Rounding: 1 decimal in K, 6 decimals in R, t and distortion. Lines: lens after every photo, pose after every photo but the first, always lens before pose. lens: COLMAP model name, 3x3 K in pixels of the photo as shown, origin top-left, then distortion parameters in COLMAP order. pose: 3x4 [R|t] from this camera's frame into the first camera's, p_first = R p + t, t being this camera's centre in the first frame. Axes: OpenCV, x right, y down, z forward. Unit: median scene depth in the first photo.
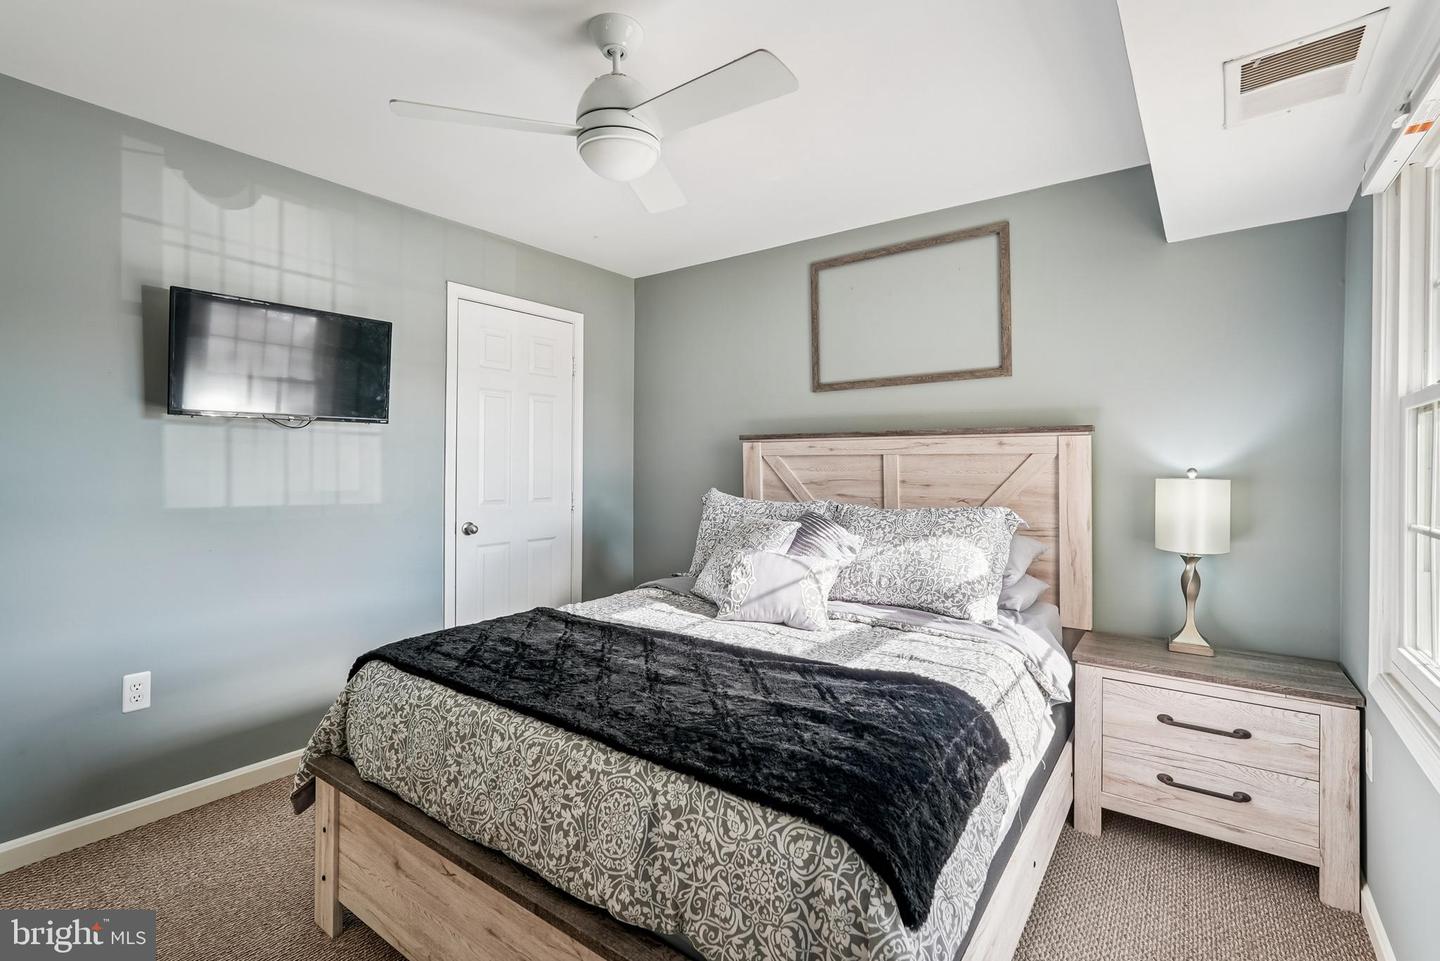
lens RADIAL K [[645.5, 0, 731.9], [0, 645.5, 460.2], [0, 0, 1]] dist [-0.001424, -0.000037]
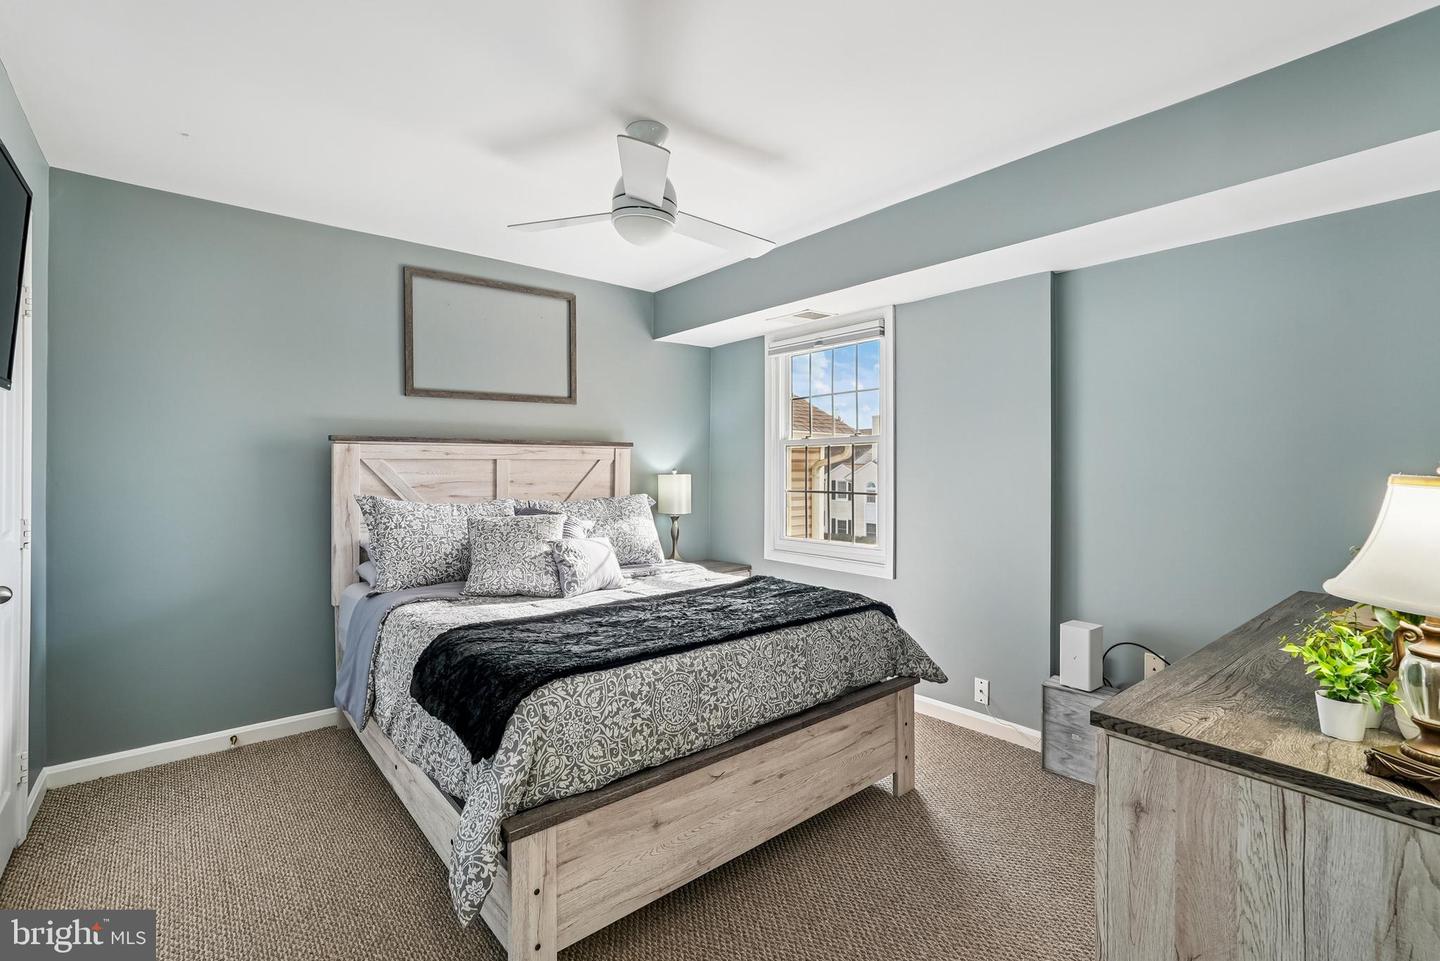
lens RADIAL K [[645.5, 0, 731.9], [0, 645.5, 460.2], [0, 0, 1]] dist [-0.001424, -0.000037]
pose [[0.238063, 0.005443, 0.971234, -0.855494], [-0.001297, 0.999985, -0.005286, -0.001133], [-0.971249, -0.000001, 0.238067, 0.327282]]
